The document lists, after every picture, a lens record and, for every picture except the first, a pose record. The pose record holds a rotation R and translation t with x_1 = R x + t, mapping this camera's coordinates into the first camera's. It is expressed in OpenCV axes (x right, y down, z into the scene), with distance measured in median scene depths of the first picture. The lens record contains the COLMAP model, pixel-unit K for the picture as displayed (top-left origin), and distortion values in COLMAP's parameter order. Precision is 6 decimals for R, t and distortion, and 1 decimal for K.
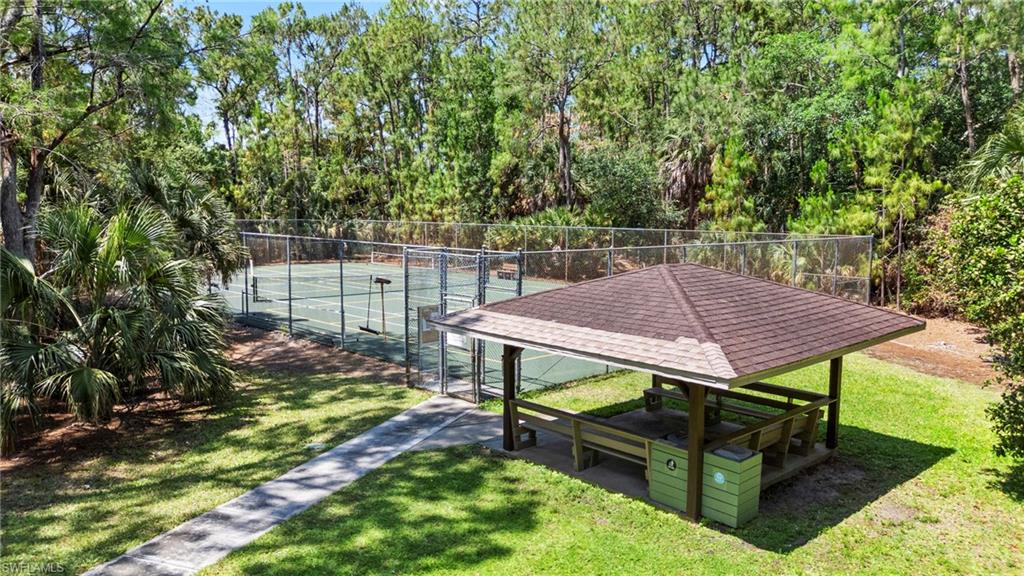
lens RADIAL K [[753.5, 0, 507.5], [0, 753.5, 288.8], [0, 0, 1]] dist [0.090395, -0.007647]
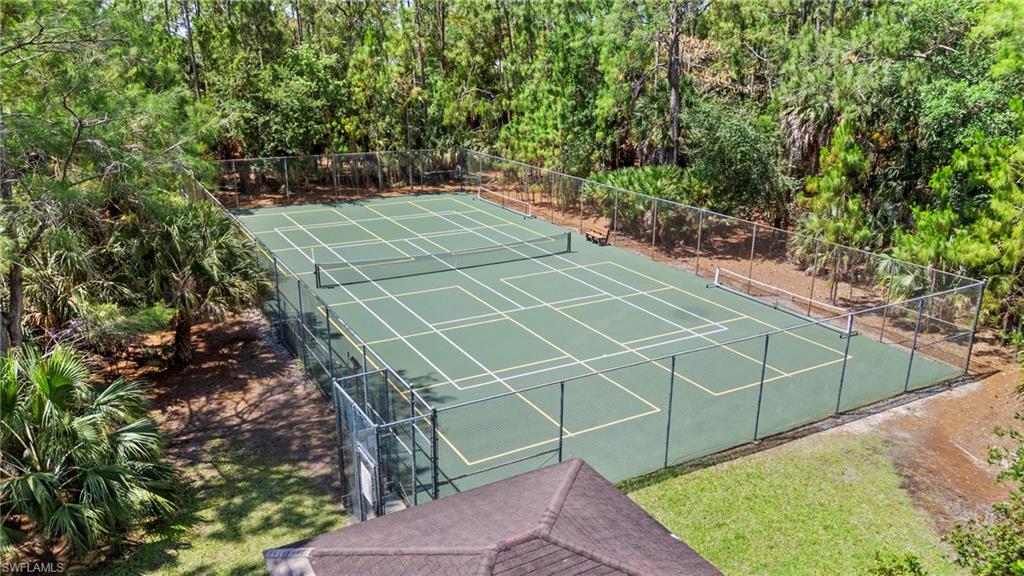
lens RADIAL K [[753.5, 0, 510.8], [0, 753.5, 290.5], [0, 0, 1]] dist [0.090395, -0.007647]
pose [[0.971862, 0.071535, -0.224425, 0.107841], [-0.025534, 0.979150, 0.201528, -0.135601], [0.234162, -0.190127, 0.953425, 0.054095]]
